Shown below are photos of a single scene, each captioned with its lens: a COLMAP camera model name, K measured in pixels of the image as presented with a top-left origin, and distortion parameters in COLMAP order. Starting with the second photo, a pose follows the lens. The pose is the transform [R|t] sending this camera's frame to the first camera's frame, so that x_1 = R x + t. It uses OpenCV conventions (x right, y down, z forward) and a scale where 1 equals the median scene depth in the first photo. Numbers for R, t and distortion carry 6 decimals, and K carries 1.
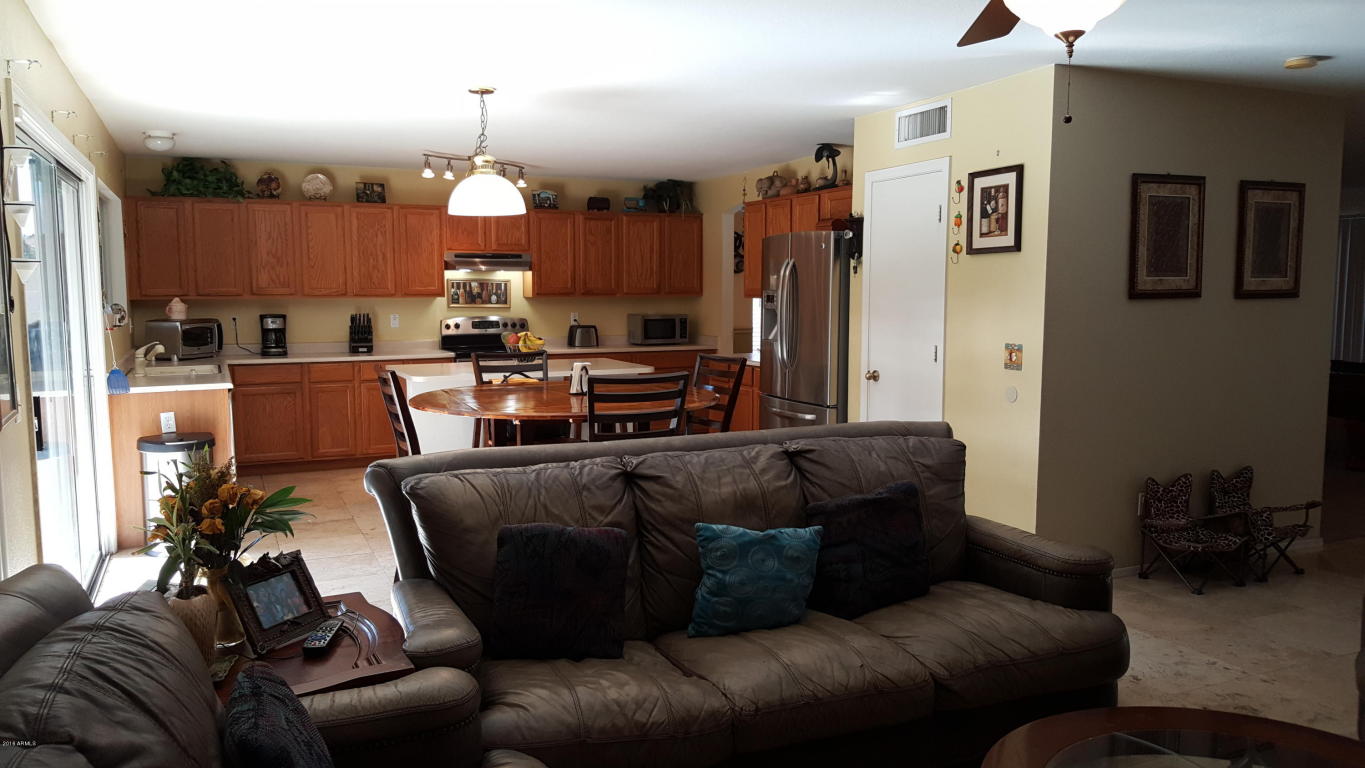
lens RADIAL K [[1022.1, 0, 680.3], [0, 1022.1, 389.9], [0, 0, 1]] dist [0.038117, -0.038738]
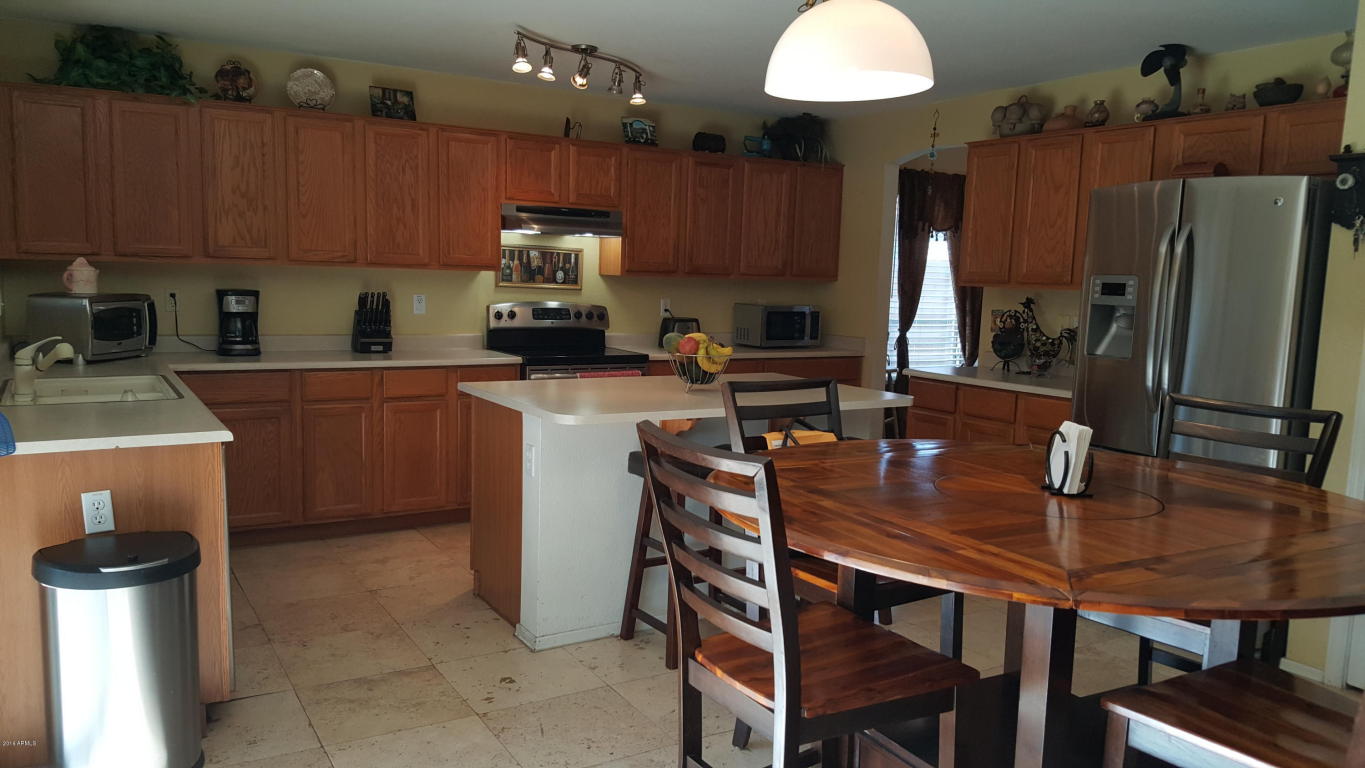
lens RADIAL K [[1022.1, 0, 663.8], [0, 1022.1, 404.4], [0, 0, 1]] dist [0.038117, -0.038738]
pose [[0.994871, 0.019455, 0.099263, -0.202103], [-0.022452, 0.999322, 0.029164, -0.028173], [-0.098628, -0.031243, 0.994634, 0.353827]]
